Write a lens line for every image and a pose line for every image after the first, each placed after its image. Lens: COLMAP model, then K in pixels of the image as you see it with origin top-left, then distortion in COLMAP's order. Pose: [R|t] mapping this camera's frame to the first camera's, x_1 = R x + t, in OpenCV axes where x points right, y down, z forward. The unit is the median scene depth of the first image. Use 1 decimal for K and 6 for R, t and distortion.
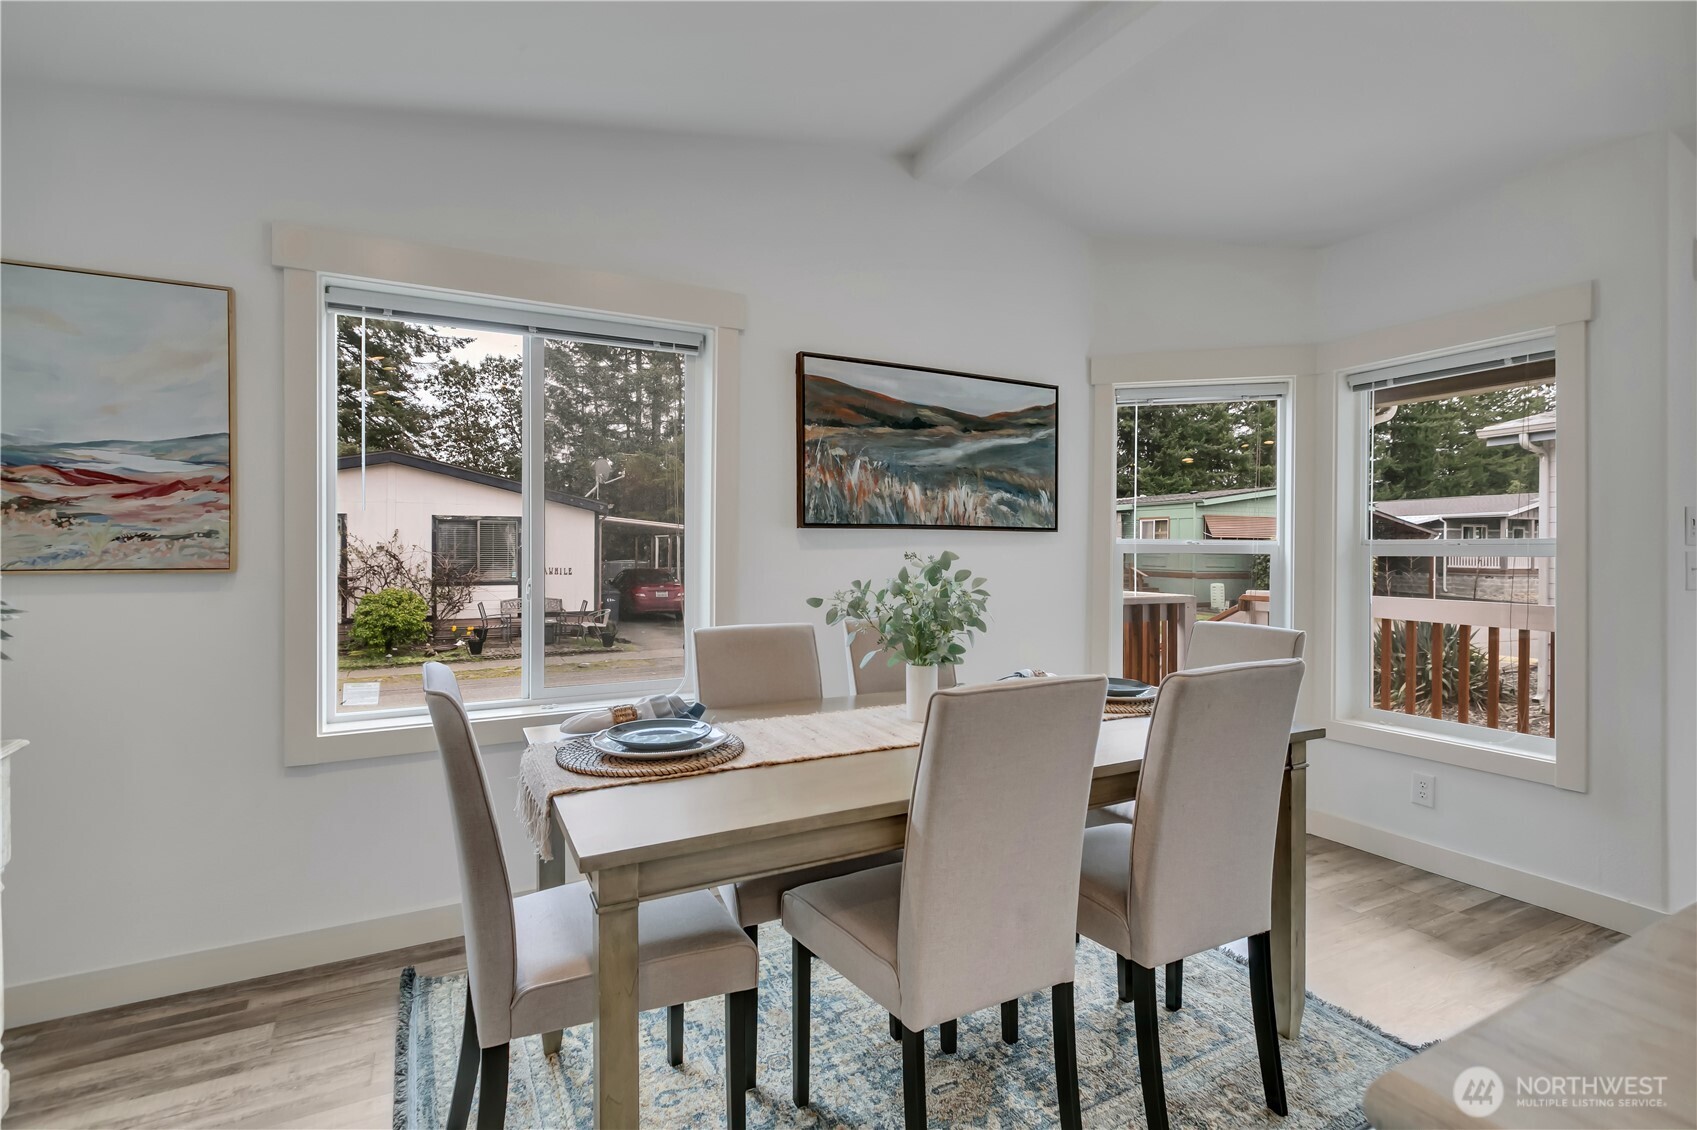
lens RADIAL K [[797.8, 0, 863.5], [0, 797.8, 542.0], [0, 0, 1]] dist [-0.001051, -0.000698]
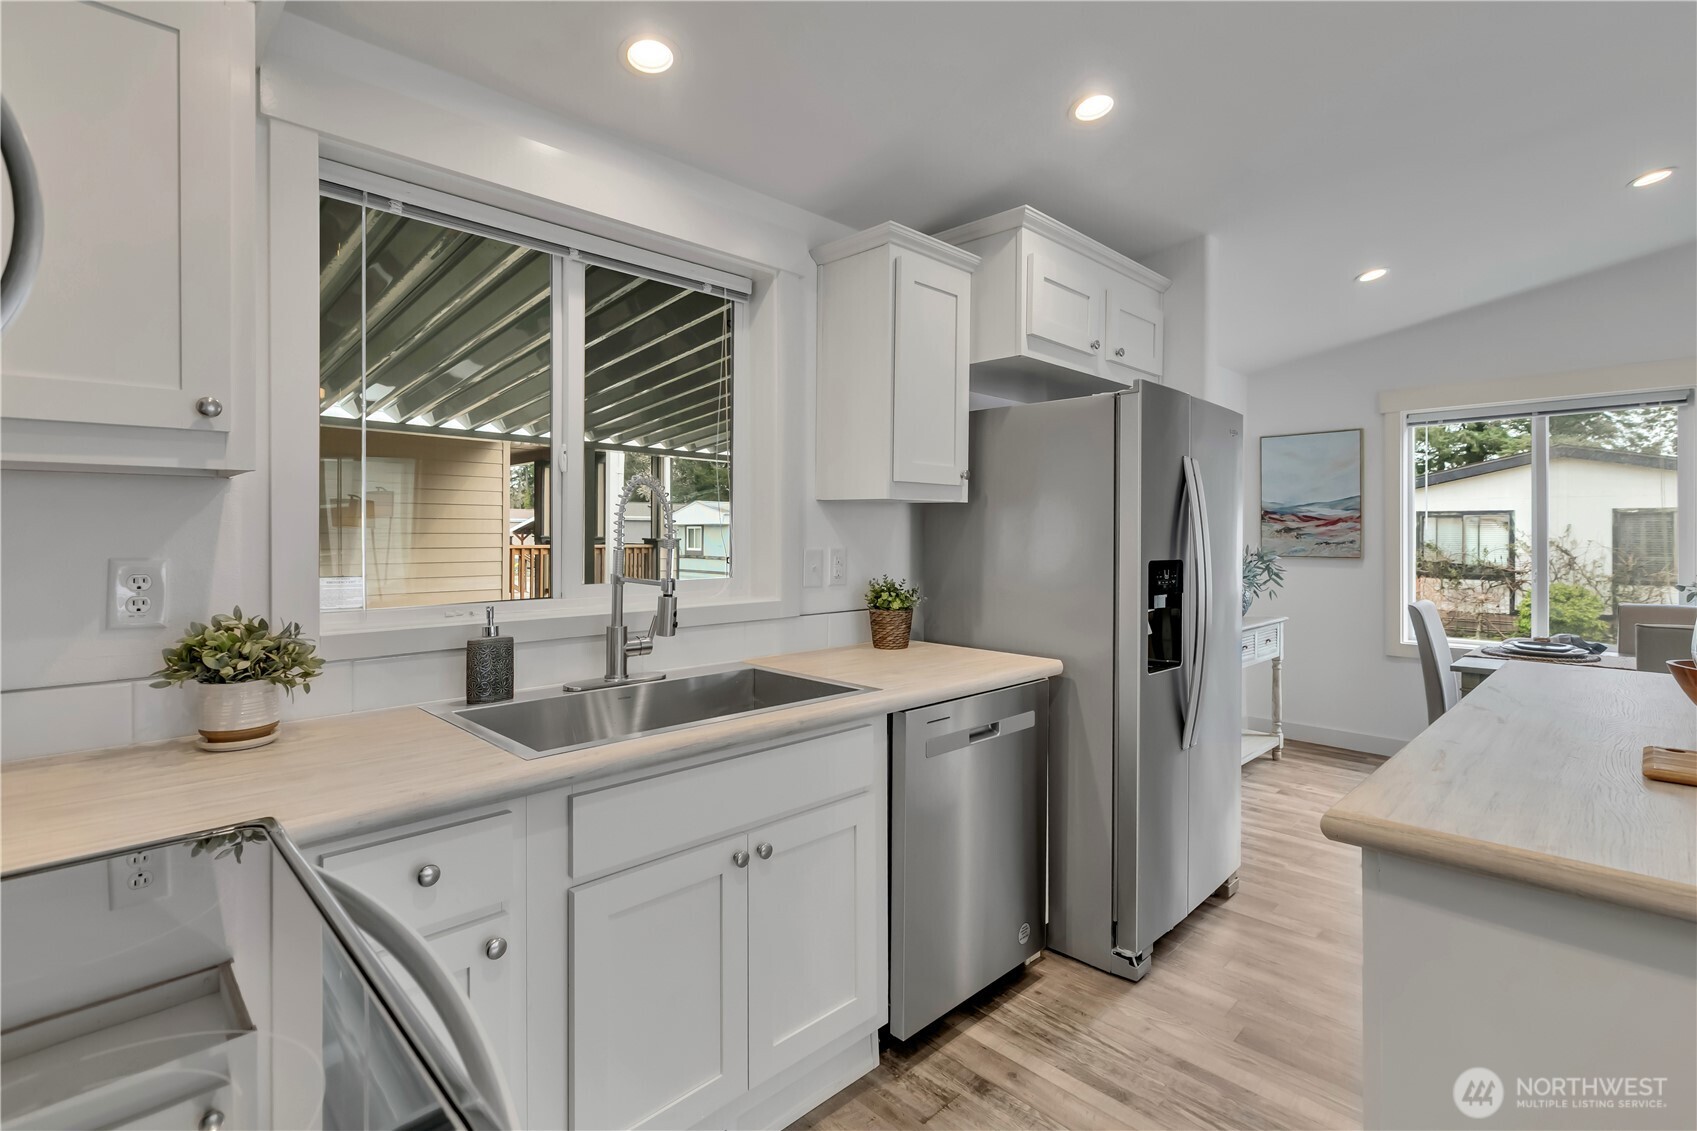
lens RADIAL K [[797.8, 0, 863.5], [0, 797.8, 542.5], [0, 0, 1]] dist [-0.001051, -0.000698]
pose [[0.281479, 0.007600, -0.959537, 0.600797], [0.002312, 0.999960, 0.008598, -0.020015], [0.959565, -0.004638, 0.281450, -0.602194]]
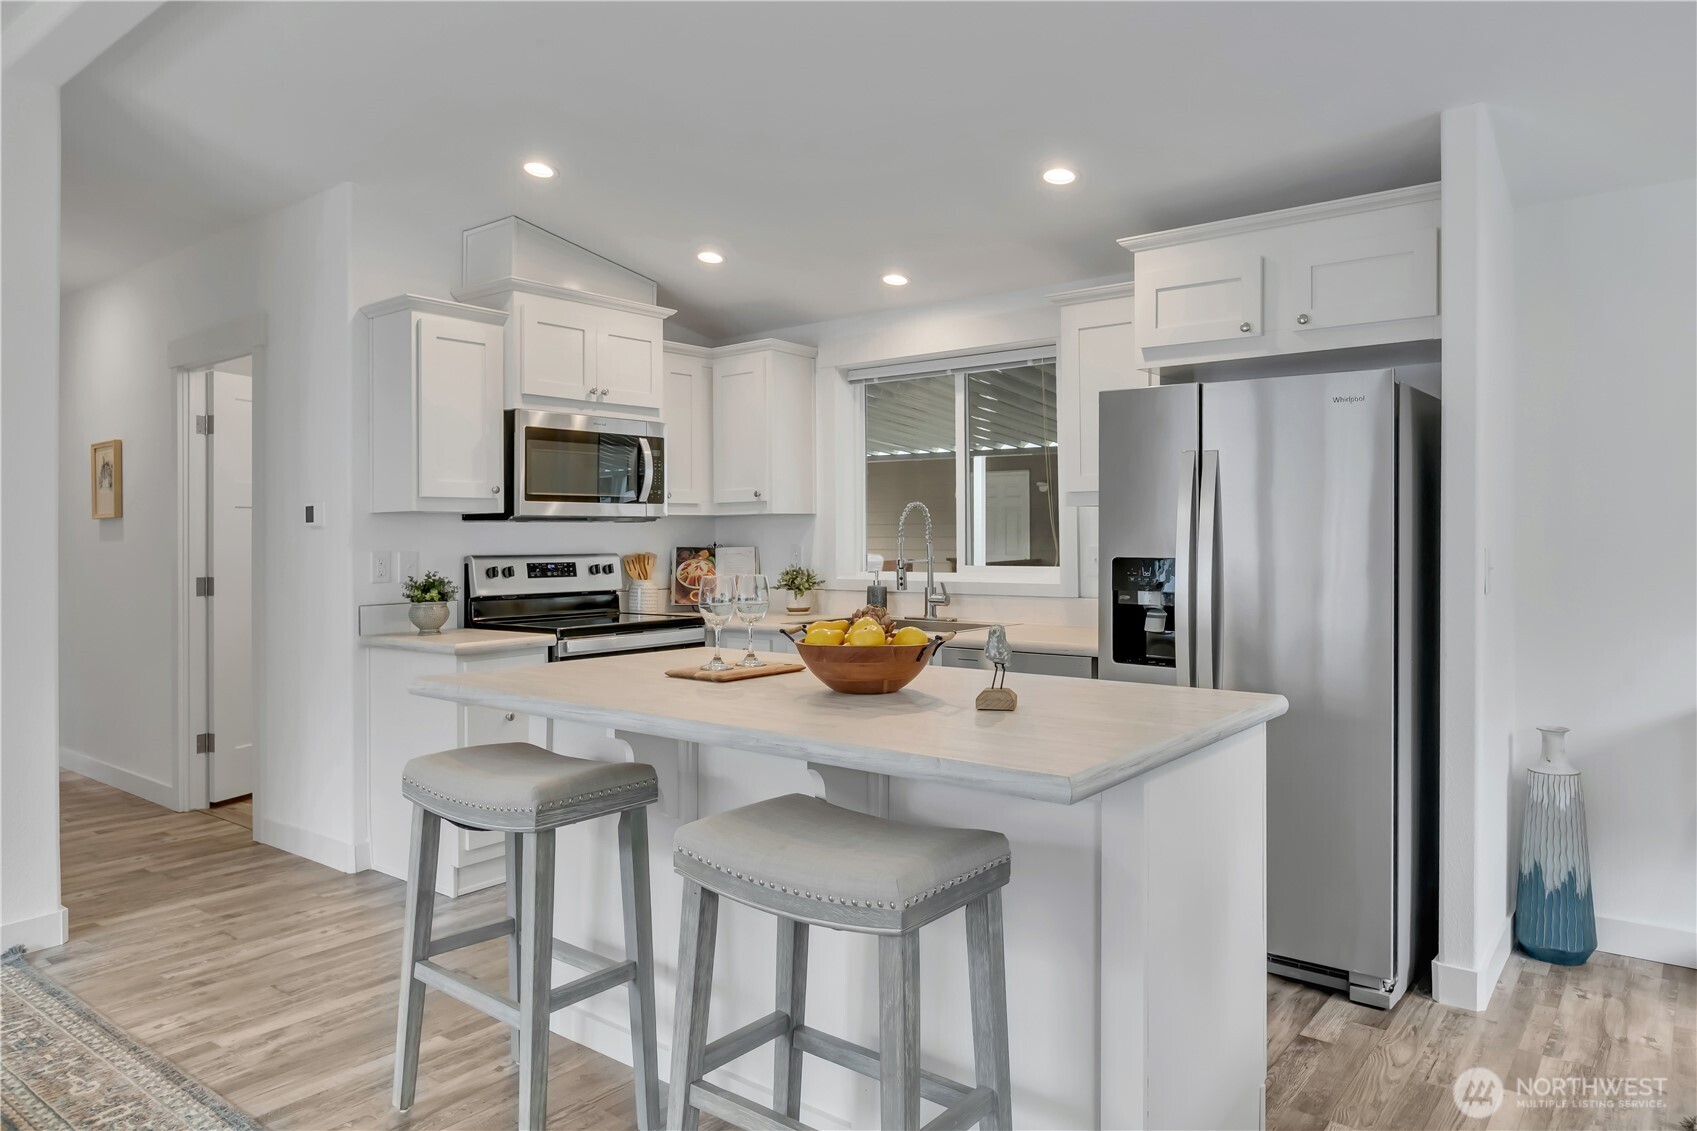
lens RADIAL K [[1092.7, 0, 851.2], [0, 1092.7, 543.7], [0, 0, 1]] dist [-0.004456, -0.003270]
pose [[-0.924678, 0.002742, -0.380740, 0.619352], [0.002168, 0.999996, 0.001937, -0.012880], [0.380743, 0.000966, -0.924680, 0.706401]]
